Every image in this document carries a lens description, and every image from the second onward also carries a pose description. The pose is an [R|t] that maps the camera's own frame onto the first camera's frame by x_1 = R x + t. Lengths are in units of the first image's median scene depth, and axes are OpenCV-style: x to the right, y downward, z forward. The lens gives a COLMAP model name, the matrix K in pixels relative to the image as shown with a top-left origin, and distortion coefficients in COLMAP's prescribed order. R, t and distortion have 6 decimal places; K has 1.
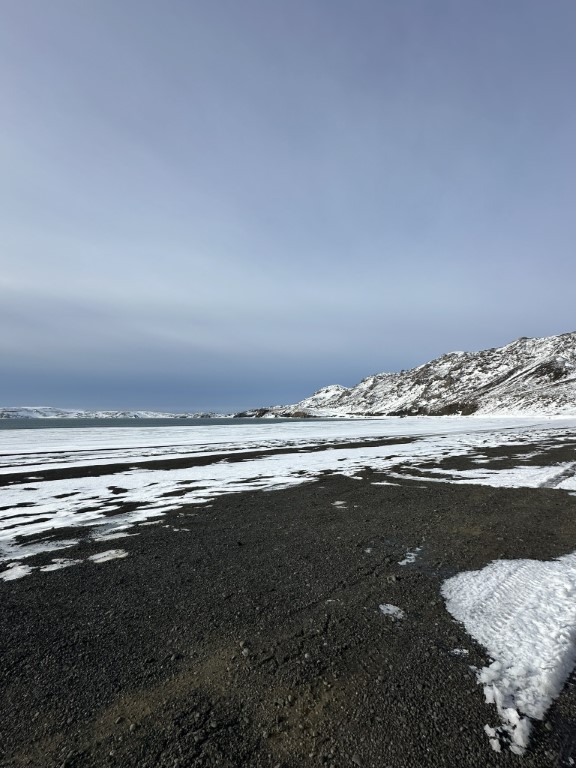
lens RADIAL K [[344.1, 0, 287.9], [0, 344.1, 384.5], [0, 0, 1]] dist [-0.003487, 0.000556]
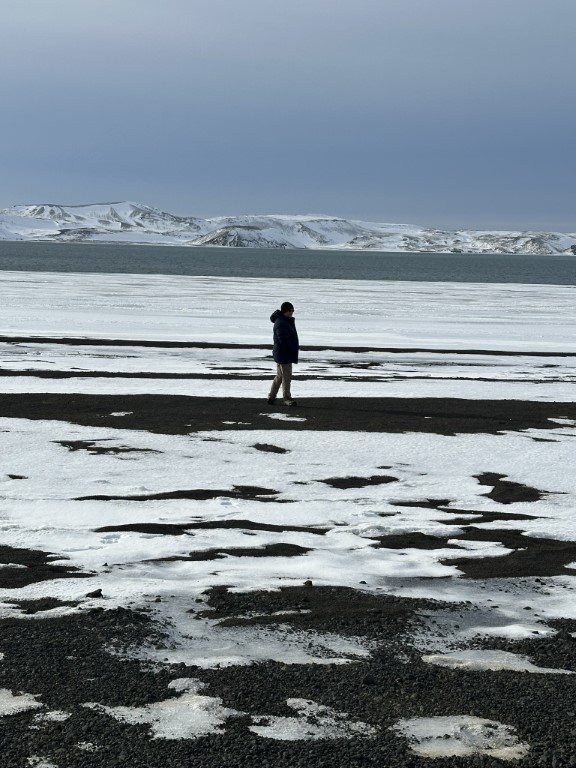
lens RADIAL K [[1228.6, 0, 291.9], [0, 1228.6, 382.9], [0, 0, 1]] dist [0.182282, -0.130450]
pose [[0.802424, 0.090606, -0.589835, -0.042173], [0.025919, 0.982182, 0.186136, 0.025065], [0.596191, -0.164648, 0.785778, 0.106381]]
